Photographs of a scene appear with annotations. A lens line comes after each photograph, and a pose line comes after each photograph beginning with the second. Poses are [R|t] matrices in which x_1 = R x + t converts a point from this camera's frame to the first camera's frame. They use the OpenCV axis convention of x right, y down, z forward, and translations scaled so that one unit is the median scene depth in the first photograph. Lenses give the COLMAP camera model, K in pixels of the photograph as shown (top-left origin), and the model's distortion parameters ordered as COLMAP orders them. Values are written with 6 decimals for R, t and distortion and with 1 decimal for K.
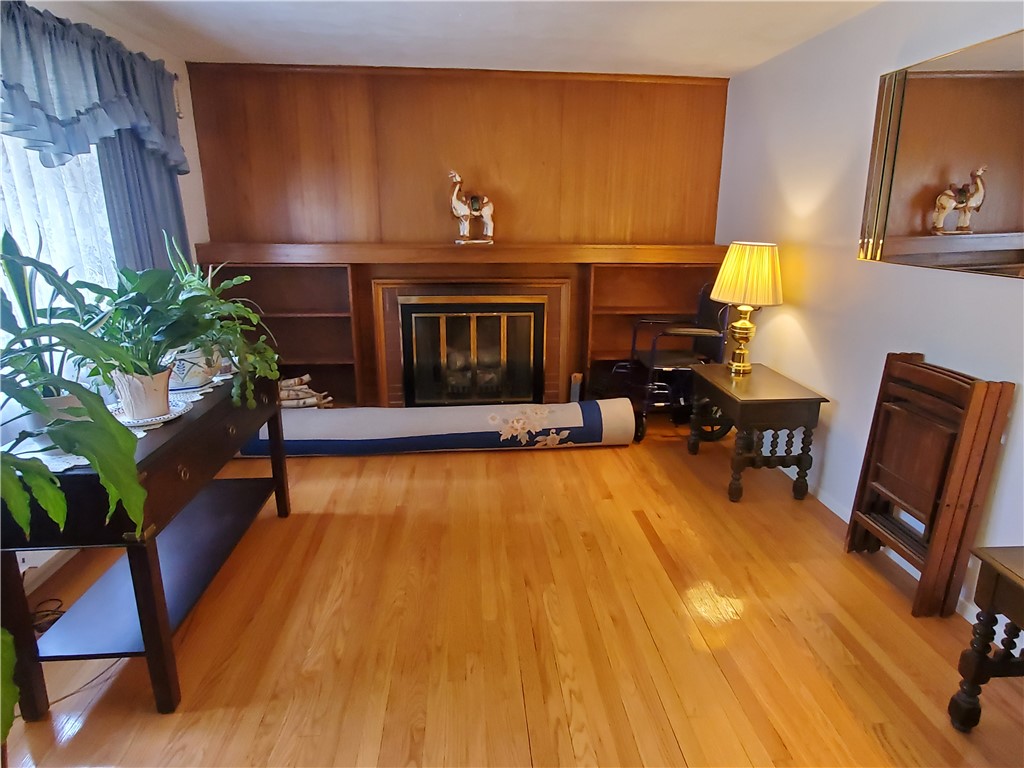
lens RADIAL K [[604.3, 0, 531.9], [0, 604.3, 381.7], [0, 0, 1]] dist [-0.002186, -0.003913]
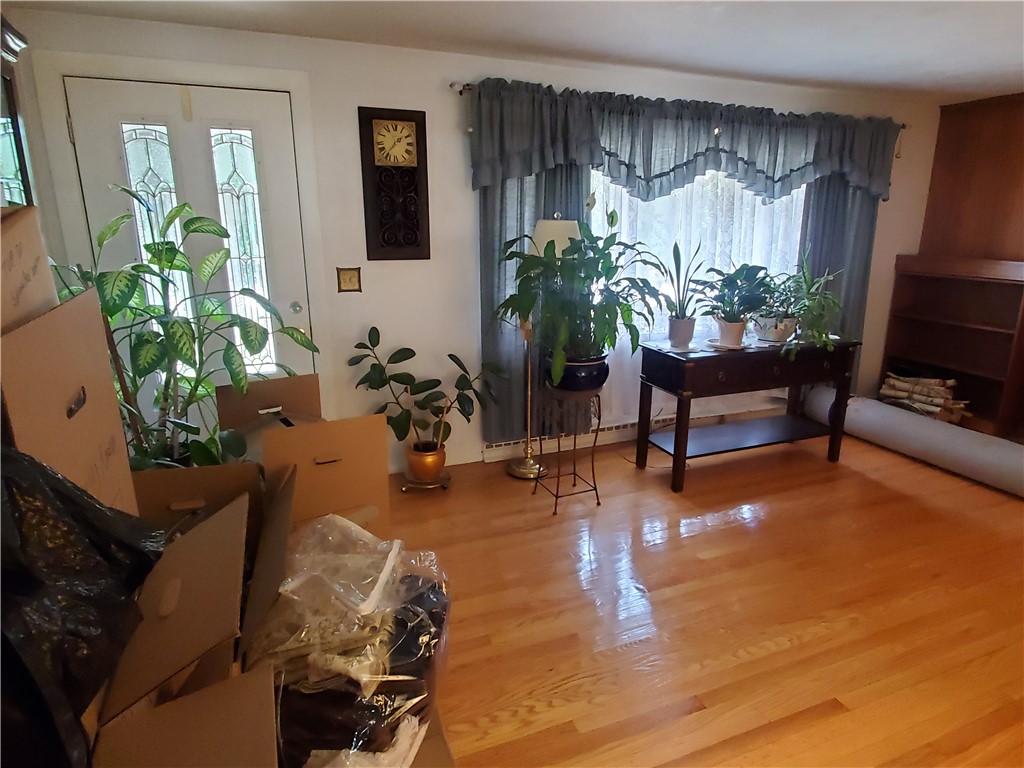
lens RADIAL K [[591.4, 0, 521.7], [0, 591.4, 391.7], [0, 0, 1]] dist [0.001411, -0.009694]
pose [[0.270219, 0.256851, -0.927906, 0.403549], [-0.253669, 0.948700, 0.188735, 0.004810], [0.928781, 0.184381, 0.321512, -0.053831]]
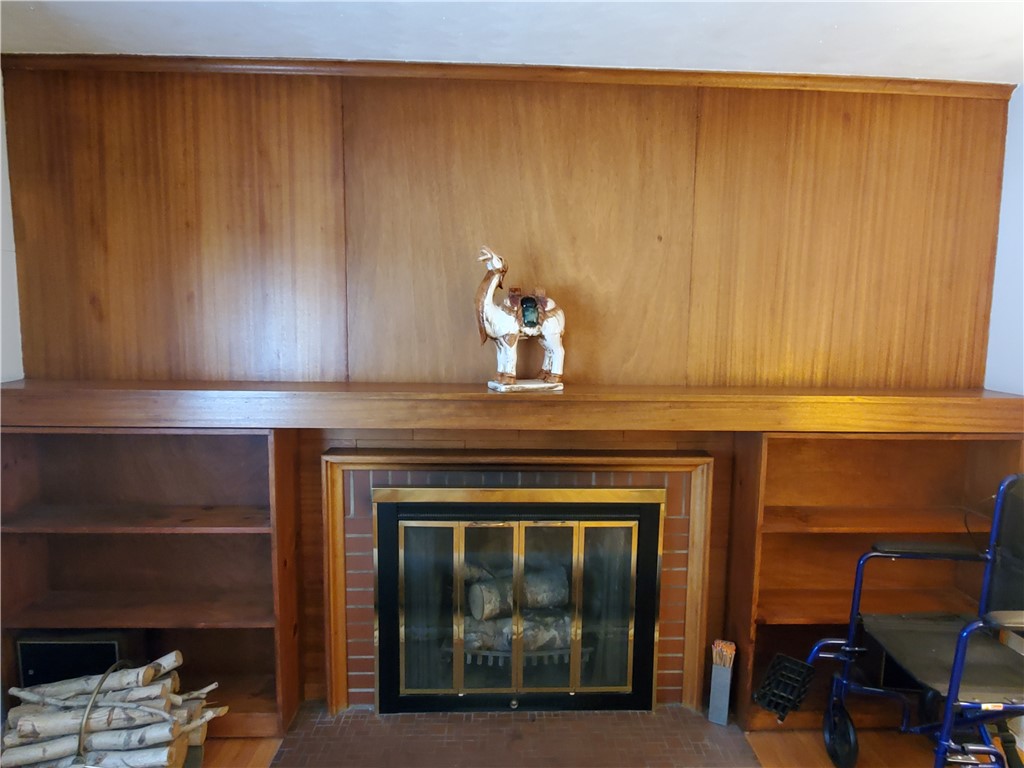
lens RADIAL K [[591.4, 0, 521.7], [0, 591.4, 391.7], [0, 0, 1]] dist [0.001411, -0.009694]
pose [[0.997265, 0.011529, -0.073000, -0.062477], [-0.023205, 0.986653, -0.161176, -0.147657], [0.070167, 0.162429, 0.984222, 0.518322]]
